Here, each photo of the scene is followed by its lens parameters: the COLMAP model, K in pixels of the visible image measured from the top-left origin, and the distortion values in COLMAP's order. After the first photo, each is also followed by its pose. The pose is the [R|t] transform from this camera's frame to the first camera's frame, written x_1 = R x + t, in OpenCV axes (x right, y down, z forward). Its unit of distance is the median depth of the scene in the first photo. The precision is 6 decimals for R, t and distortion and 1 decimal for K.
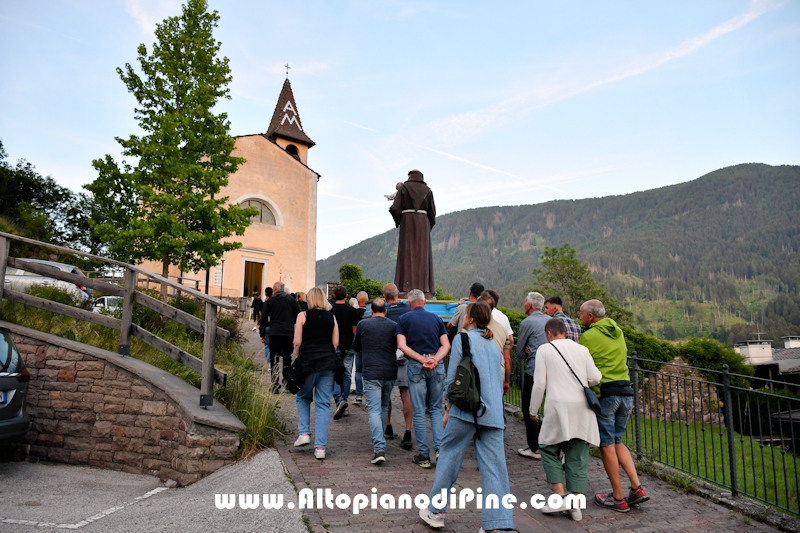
lens RADIAL K [[628.1, 0, 400.0], [0, 628.1, 266.5], [0, 0, 1]] dist [-0.000554, 0.000008]
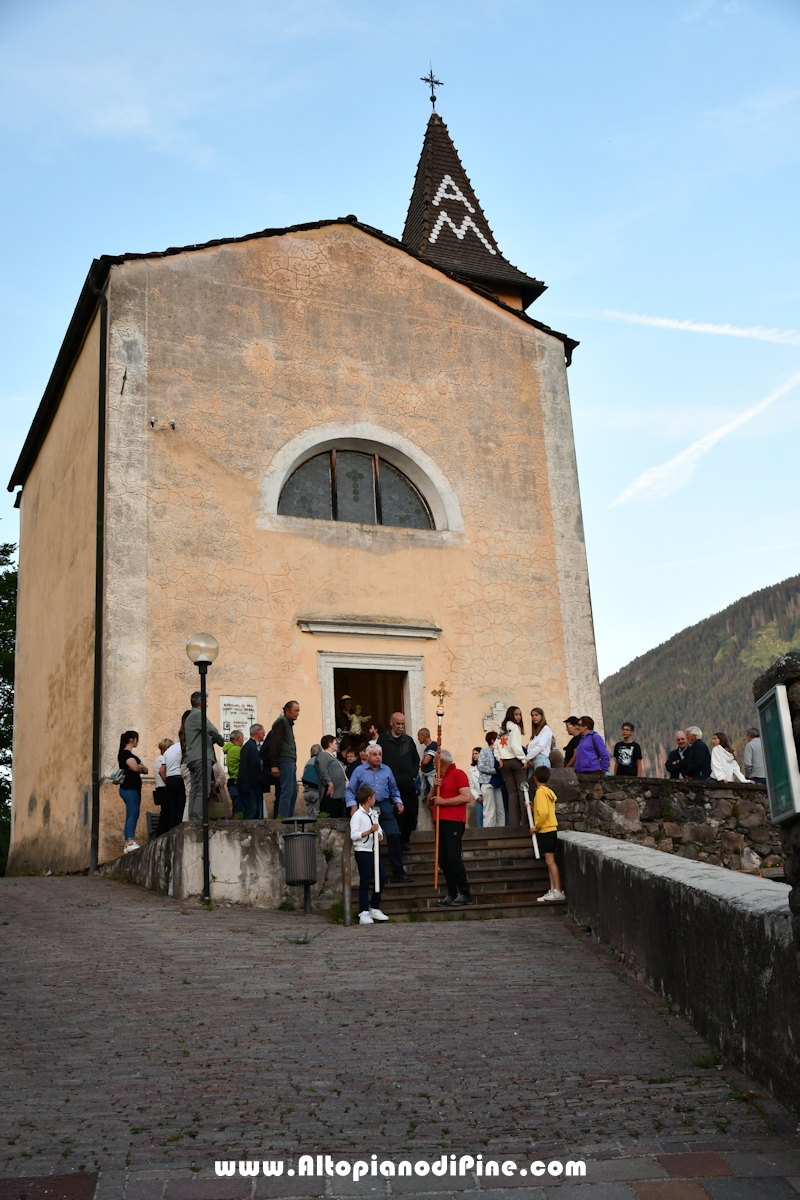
lens RADIAL K [[1288.3, 0, 400.0], [0, 1288.3, 600.0], [0, 0, 1]] dist [-0.005504, -0.000414]
pose [[0.958197, -0.128687, -0.255536, -0.072748], [0.107139, 0.989542, -0.096586, 0.016755], [0.265292, 0.065170, 0.961963, 0.456766]]
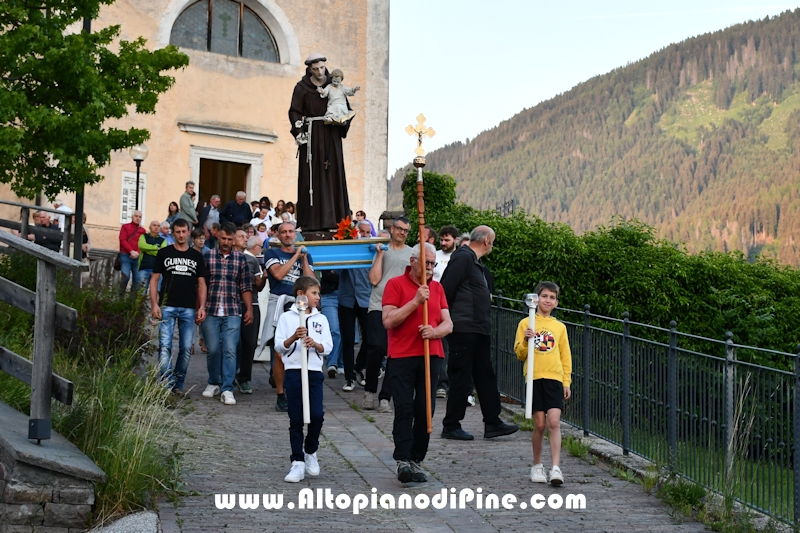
lens RADIAL K [[1905.8, 0, 400.0], [0, 1905.8, 266.5], [0, 0, 1]] dist [0.064488, -0.082043]
pose [[0.987317, -0.002149, -0.158749, 0.054053], [0.010924, 0.998458, 0.054424, -0.005209], [0.158388, -0.055468, 0.985818, -0.120247]]
